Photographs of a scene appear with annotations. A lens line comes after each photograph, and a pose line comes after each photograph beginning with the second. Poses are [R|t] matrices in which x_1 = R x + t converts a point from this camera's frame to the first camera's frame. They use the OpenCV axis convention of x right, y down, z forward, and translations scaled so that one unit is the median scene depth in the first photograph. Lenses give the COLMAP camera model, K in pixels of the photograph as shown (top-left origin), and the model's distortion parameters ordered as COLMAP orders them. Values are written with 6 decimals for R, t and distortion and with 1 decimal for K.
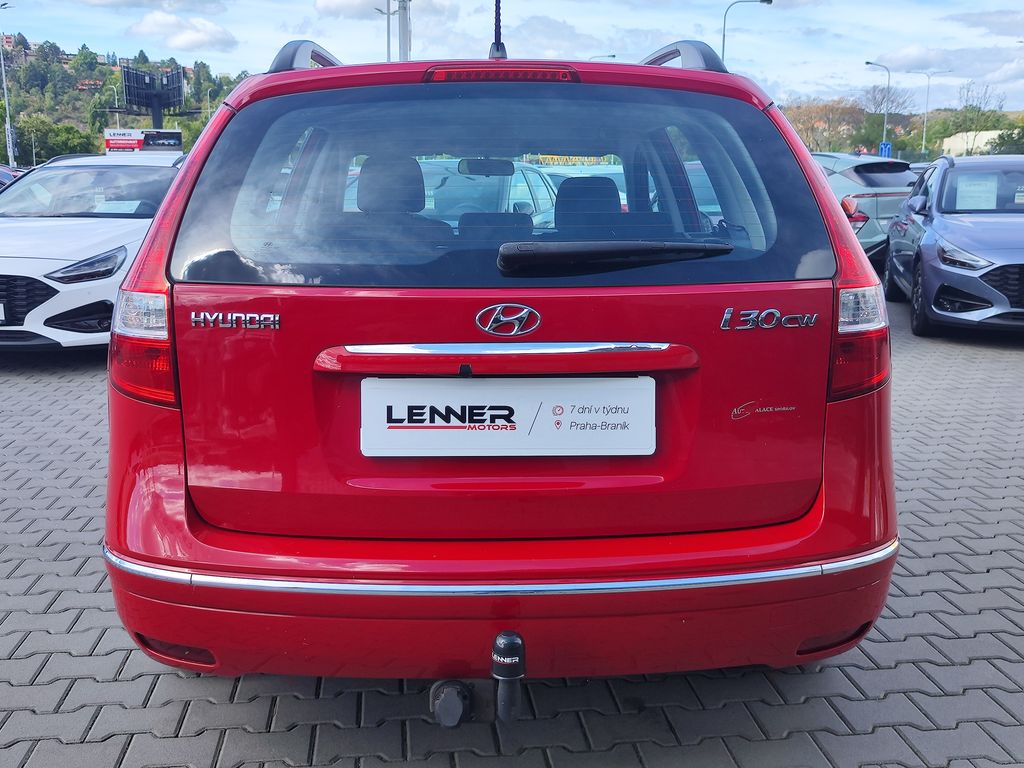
lens RADIAL K [[1036.9, 0, 510.9], [0, 1036.9, 382.0], [0, 0, 1]] dist [0.010907, 0.000000]
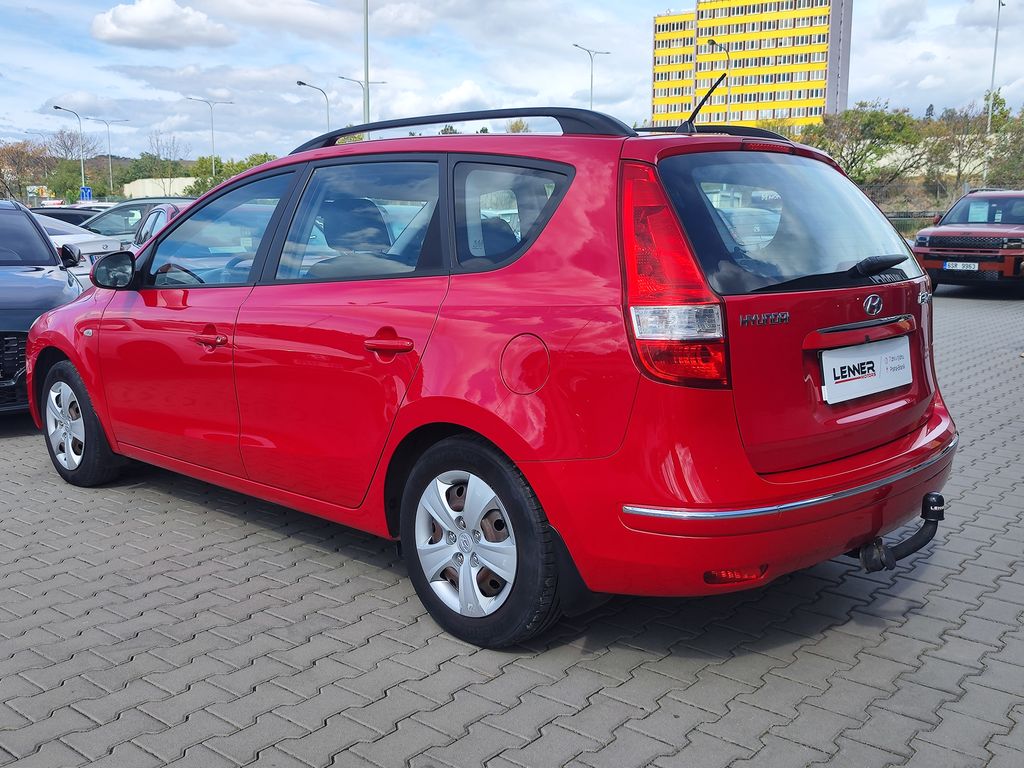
lens RADIAL K [[1036.9, 0, 512.3], [0, 1036.9, 385.9], [0, 0, 1]] dist [0.010907, 0.000000]
pose [[0.727077, -0.114749, 0.676898, -0.762845], [0.140456, 0.989942, 0.016948, -0.022391], [-0.672035, 0.082752, 0.735881, 0.103603]]
